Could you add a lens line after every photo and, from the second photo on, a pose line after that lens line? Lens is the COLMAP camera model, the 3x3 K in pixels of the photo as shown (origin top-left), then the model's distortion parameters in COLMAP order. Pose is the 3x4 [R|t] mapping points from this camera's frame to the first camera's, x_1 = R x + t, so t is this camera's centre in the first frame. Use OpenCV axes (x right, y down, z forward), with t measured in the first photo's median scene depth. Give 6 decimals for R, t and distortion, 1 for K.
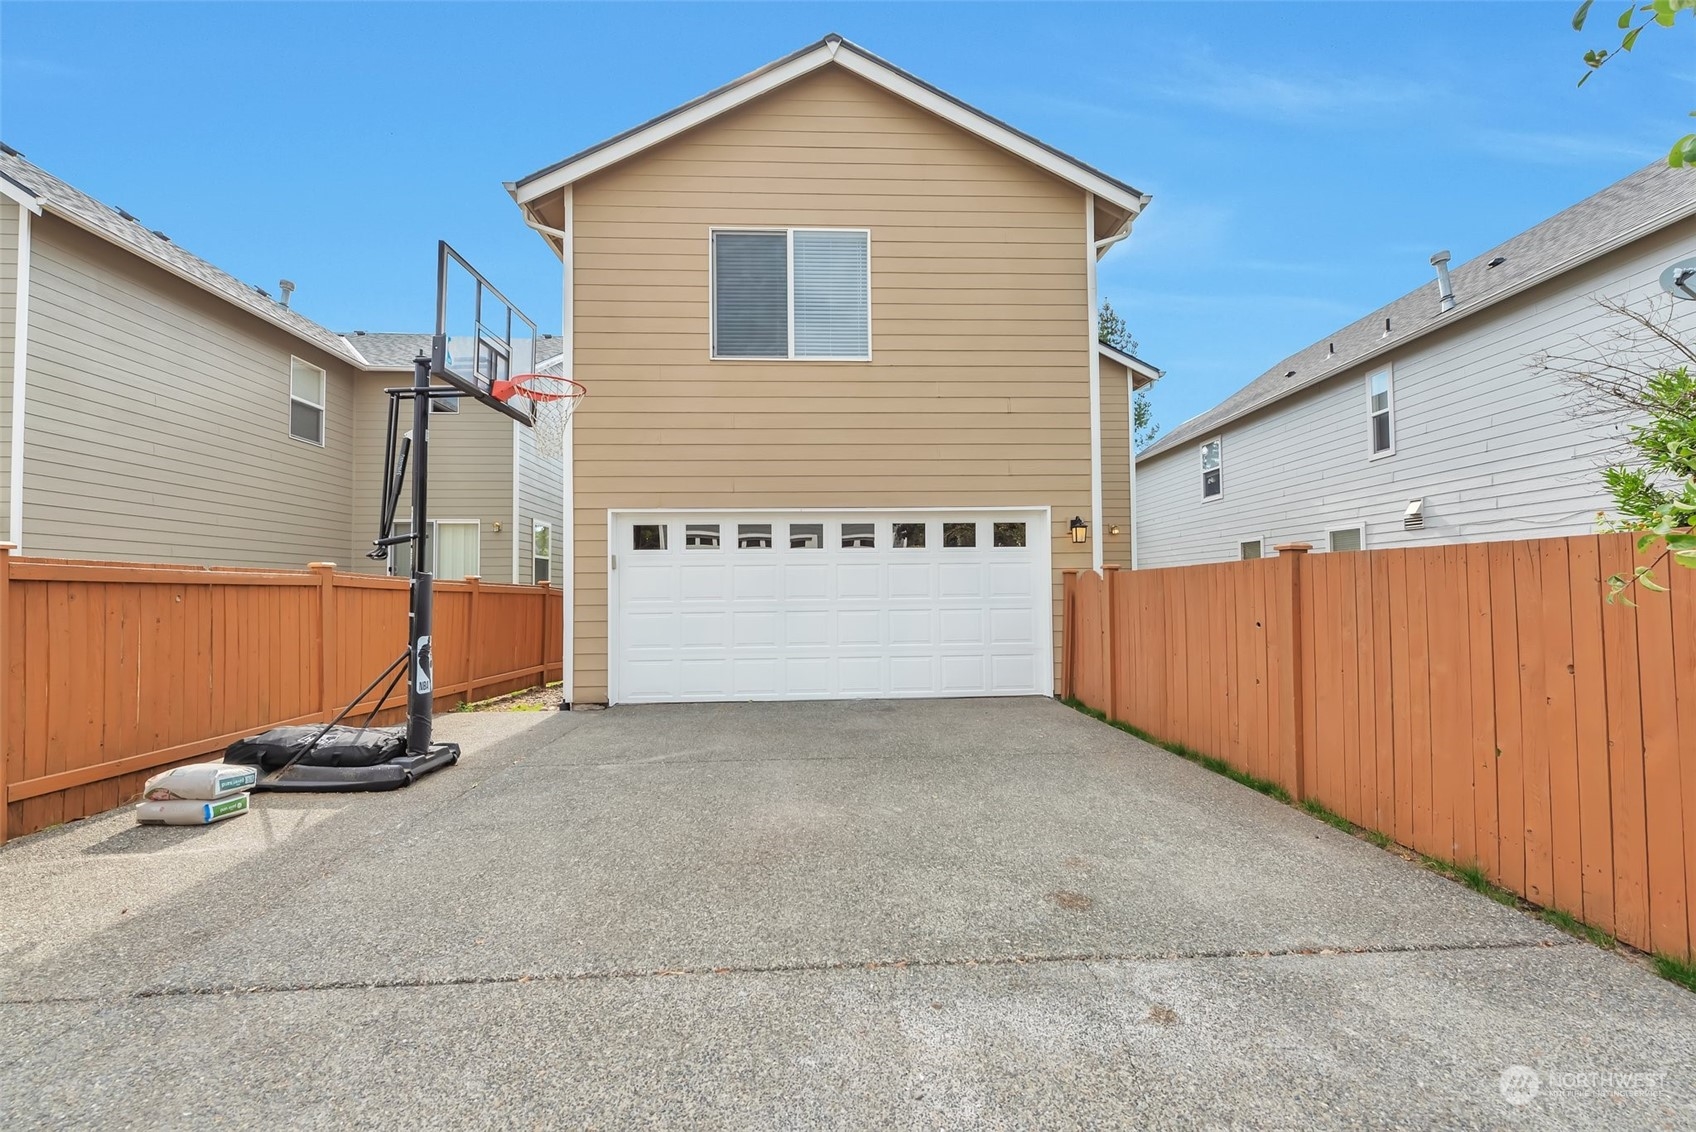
lens RADIAL K [[694.3, 0, 848.0], [0, 694.3, 566.0], [0, 0, 1]] dist [0.000758, 0.000074]
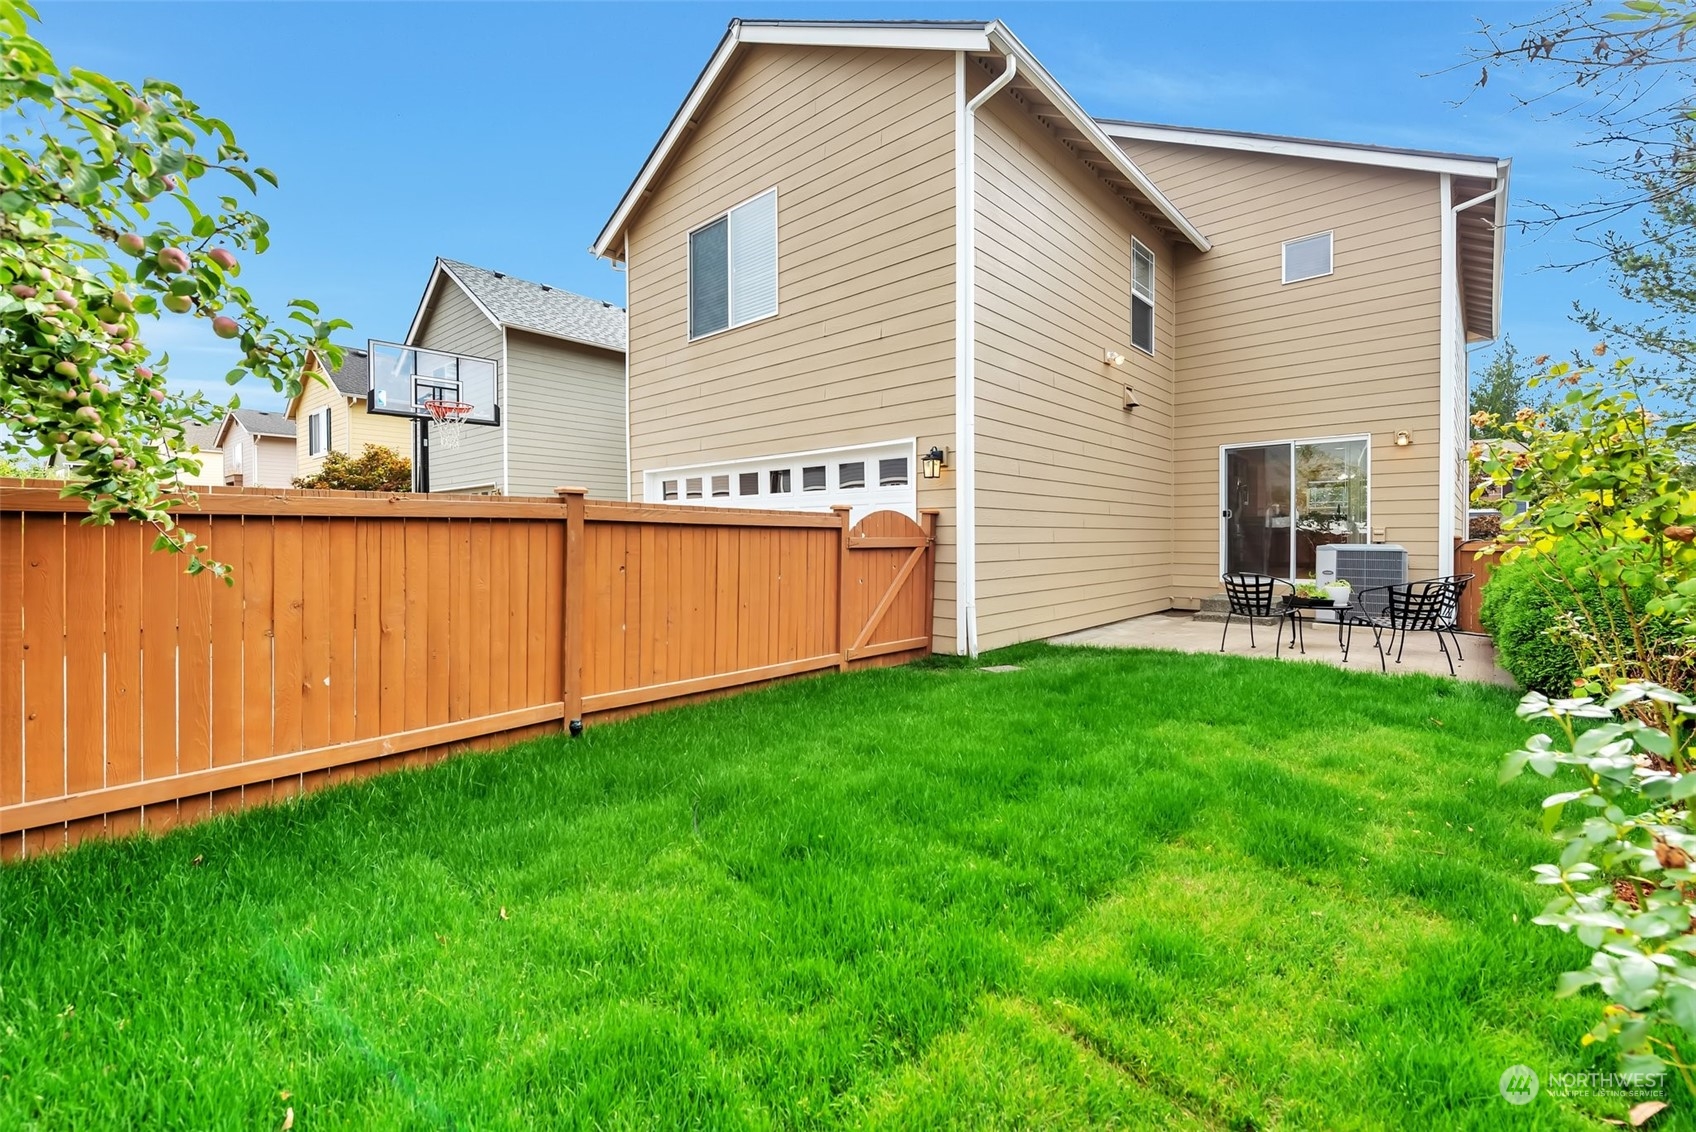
lens RADIAL K [[700.6, 0, 841.3], [0, 700.6, 537.9], [0, 0, 1]] dist [0.000421, -0.000074]
pose [[0.704017, 0.009235, -0.710123, 0.854190], [0.023371, 0.999073, 0.036163, 0.006531], [0.709799, -0.042055, 0.703148, 0.307914]]
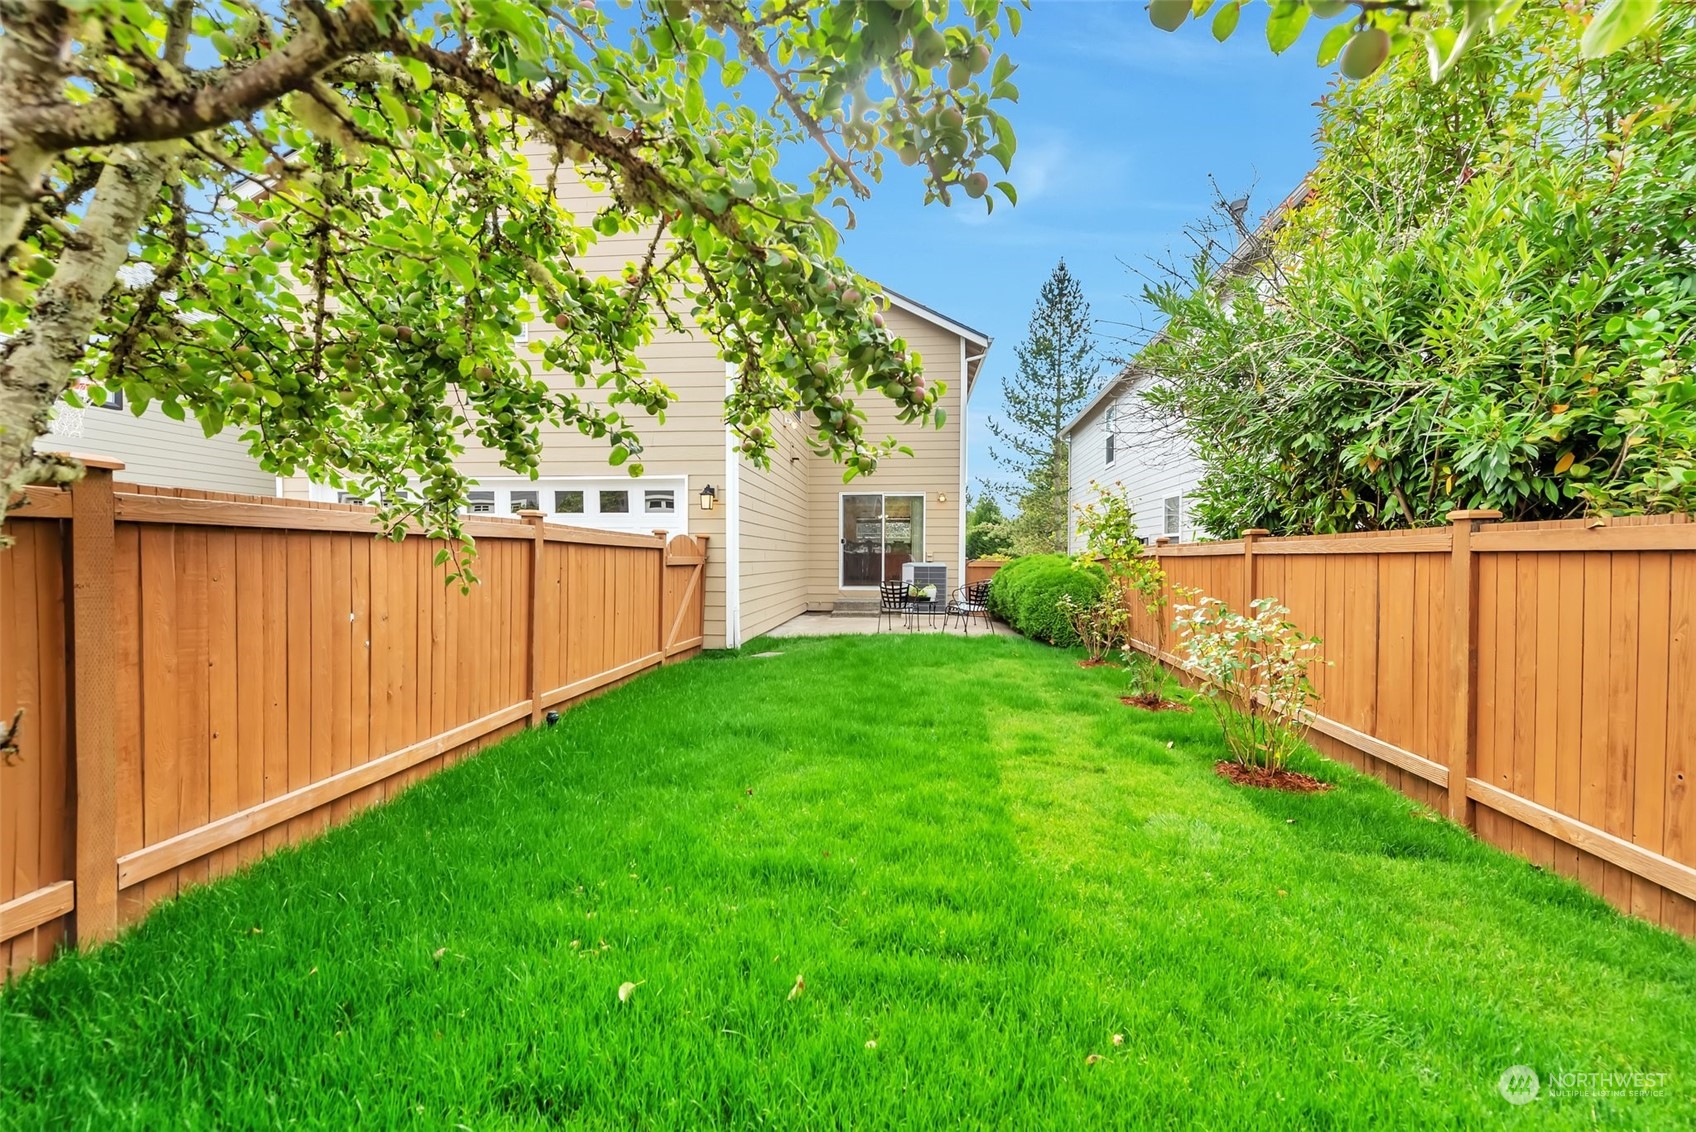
lens RADIAL K [[676.5, 0, 848.0], [0, 676.5, 566.0], [0, 0, 1]] dist [0.002644, -0.000060]
pose [[0.992201, 0.015181, -0.123721, 0.668813], [-0.008689, 0.998565, 0.052843, -0.002875], [0.124346, -0.051356, 0.990909, -0.011509]]
